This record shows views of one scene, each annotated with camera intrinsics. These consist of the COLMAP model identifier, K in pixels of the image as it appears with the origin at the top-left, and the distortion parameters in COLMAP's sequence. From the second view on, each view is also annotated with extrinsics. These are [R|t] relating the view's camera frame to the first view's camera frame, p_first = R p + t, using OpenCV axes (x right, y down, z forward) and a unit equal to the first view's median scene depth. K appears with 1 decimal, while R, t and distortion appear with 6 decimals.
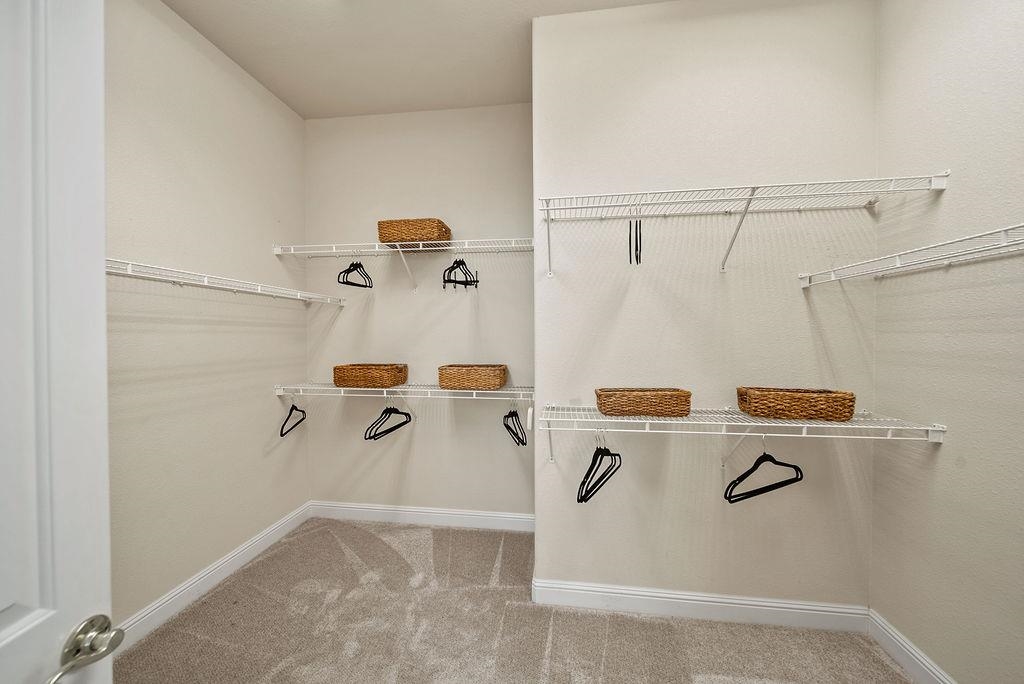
lens RADIAL K [[370.2, 0, 513.6], [0, 370.2, 340.6], [0, 0, 1]] dist [-0.000356, -0.001258]
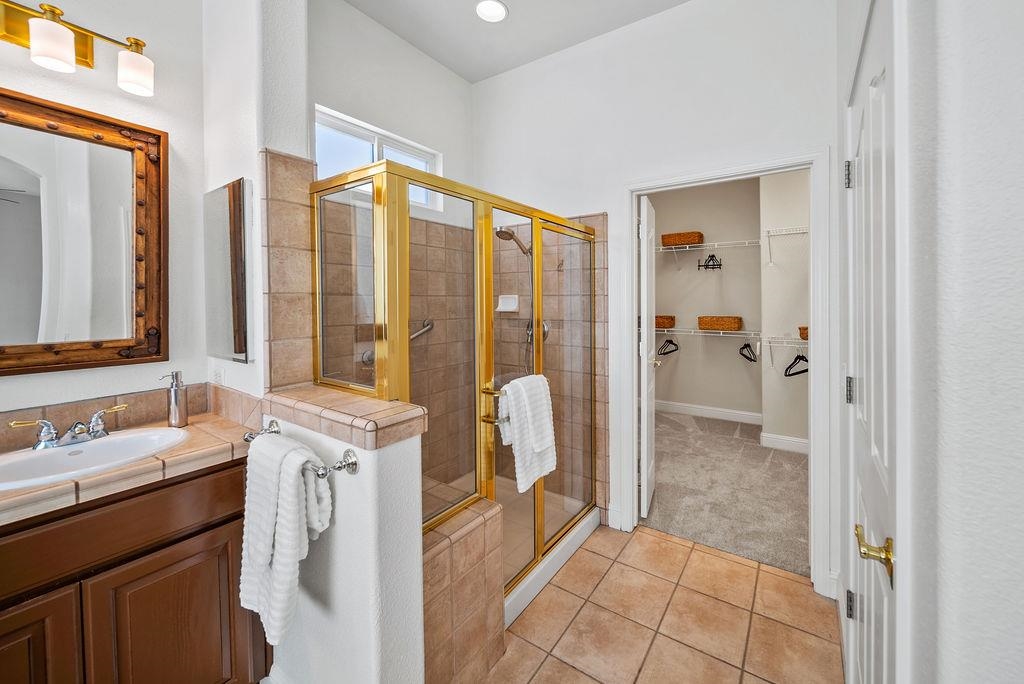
lens RADIAL K [[393.8, 0, 550.1], [0, 393.8, 301.5], [0, 0, 1]] dist [0.000623, -0.000240]
pose [[0.906821, -0.006064, -0.421472, -0.055201], [0.006335, 0.999980, -0.000755, -0.005122], [0.421468, -0.001986, 0.906841, -0.965317]]
